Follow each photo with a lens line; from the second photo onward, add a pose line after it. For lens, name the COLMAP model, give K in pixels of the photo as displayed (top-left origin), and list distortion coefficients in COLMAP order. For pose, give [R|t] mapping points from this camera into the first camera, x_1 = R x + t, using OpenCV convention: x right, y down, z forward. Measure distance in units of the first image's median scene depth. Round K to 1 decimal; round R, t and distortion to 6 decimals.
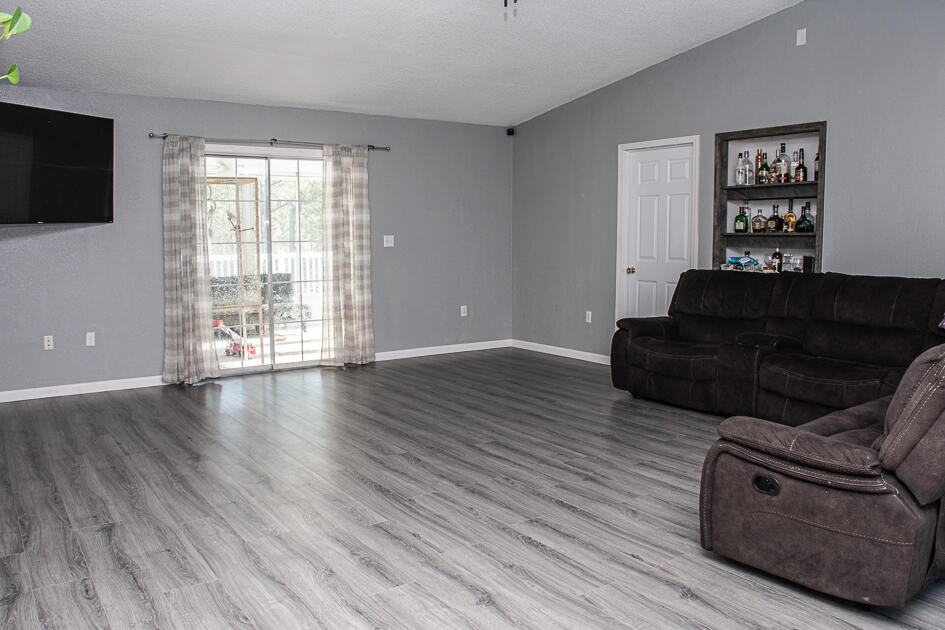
lens RADIAL K [[742.8, 0, 472.5], [0, 742.8, 315.0], [0, 0, 1]] dist [-0.163237, 0.109147]
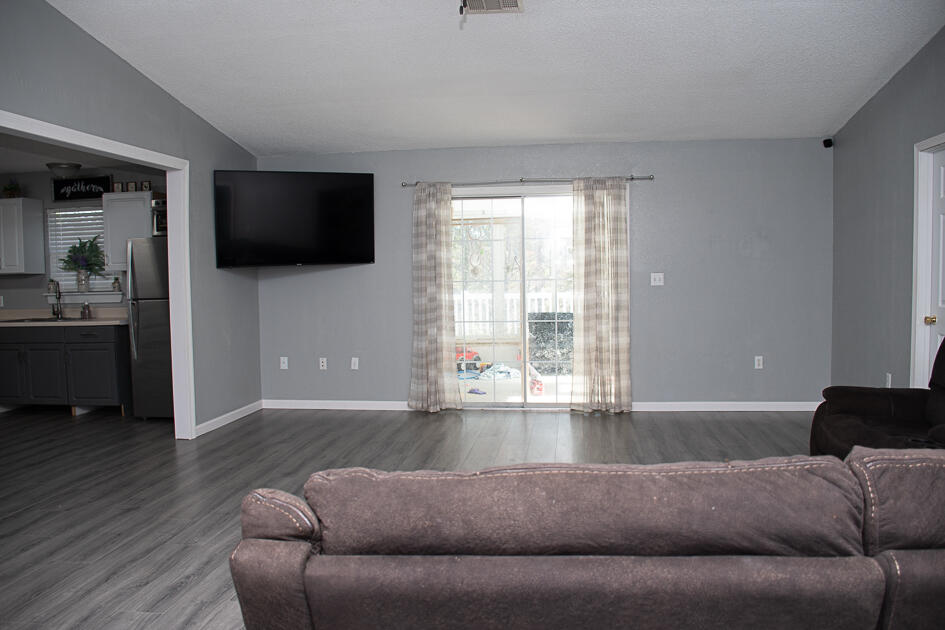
lens RADIAL K [[742.8, 0, 472.5], [0, 742.8, 315.0], [0, 0, 1]] dist [-0.163237, 0.109147]
pose [[0.732839, 0.027437, -0.679848, 0.395568], [-0.059651, 0.997930, -0.024027, -0.025708], [0.677782, 0.058162, 0.732959, 0.231069]]
